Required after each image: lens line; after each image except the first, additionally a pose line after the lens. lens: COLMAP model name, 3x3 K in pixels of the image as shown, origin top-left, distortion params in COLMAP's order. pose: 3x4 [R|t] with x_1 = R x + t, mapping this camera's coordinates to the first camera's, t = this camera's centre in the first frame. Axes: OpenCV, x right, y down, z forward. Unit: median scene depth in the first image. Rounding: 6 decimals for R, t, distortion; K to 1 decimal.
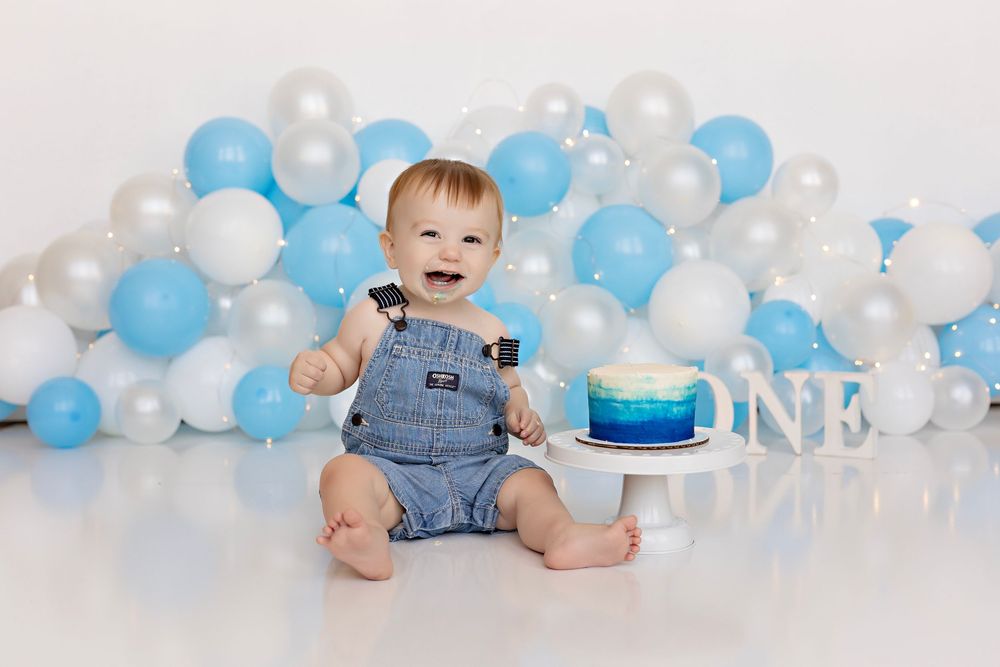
lens RADIAL K [[1375.8, 0, 500.0], [0, 1375.8, 333.5], [0, 0, 1]] dist [0.000628, -0.048818]
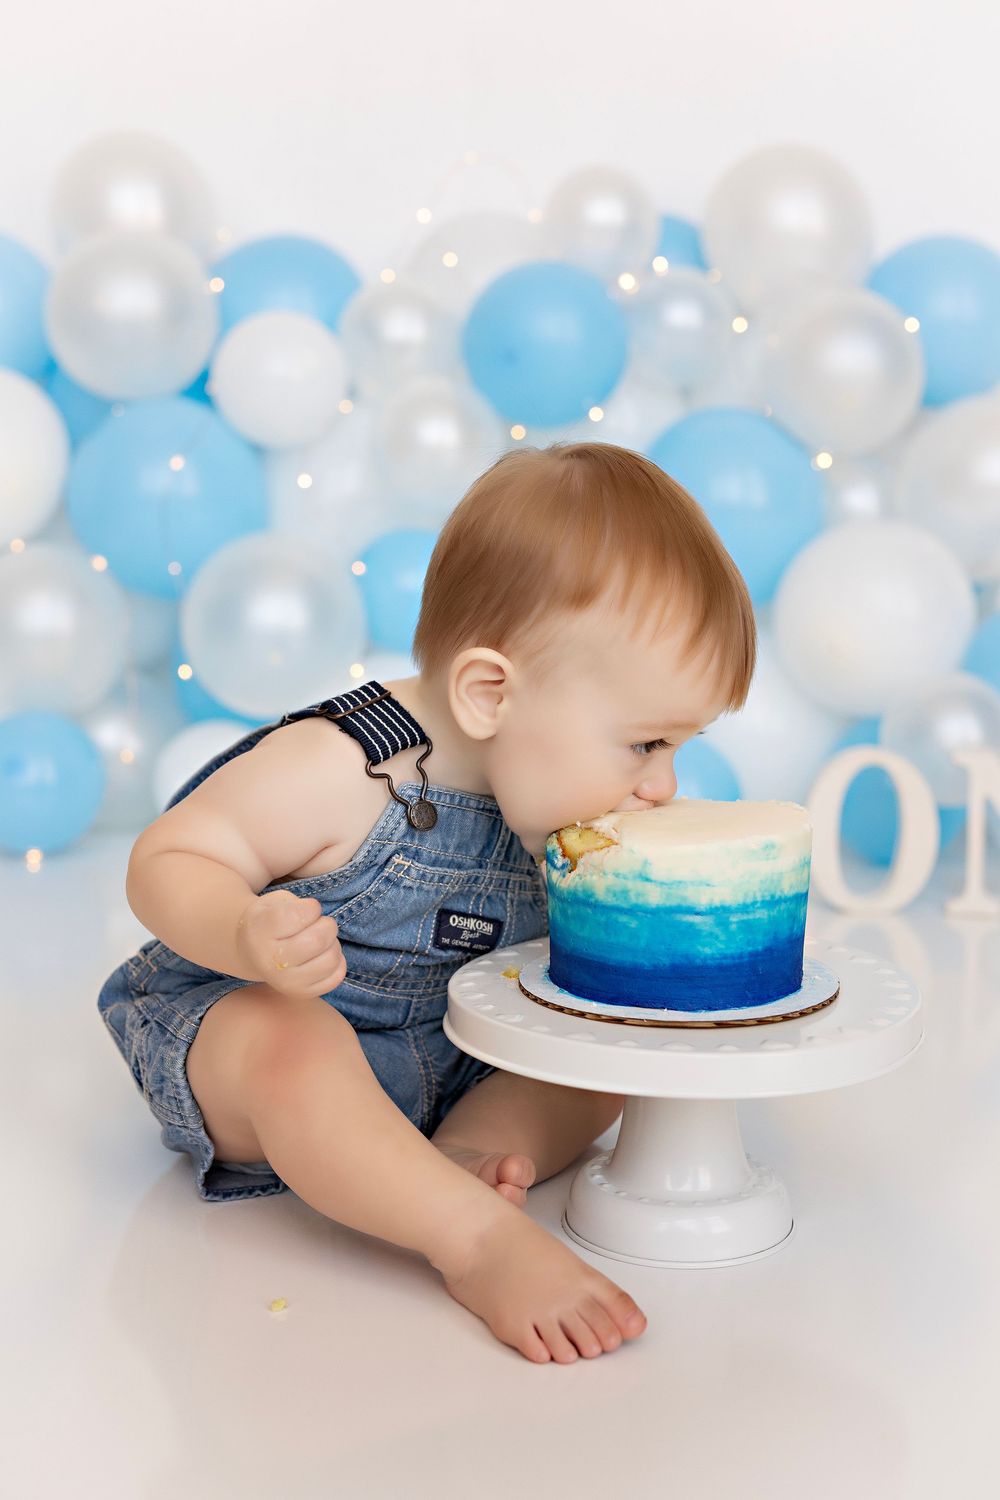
lens RADIAL K [[2063.8, 0, 477.1], [0, 2063.8, 749.6], [0, 0, 1]] dist [0.000628, -0.048818]
pose [[0.999348, 0.020302, -0.029844, 0.021578], [-0.018011, 0.997012, 0.075114, -0.023208], [0.031280, -0.074528, 0.996728, 0.226088]]
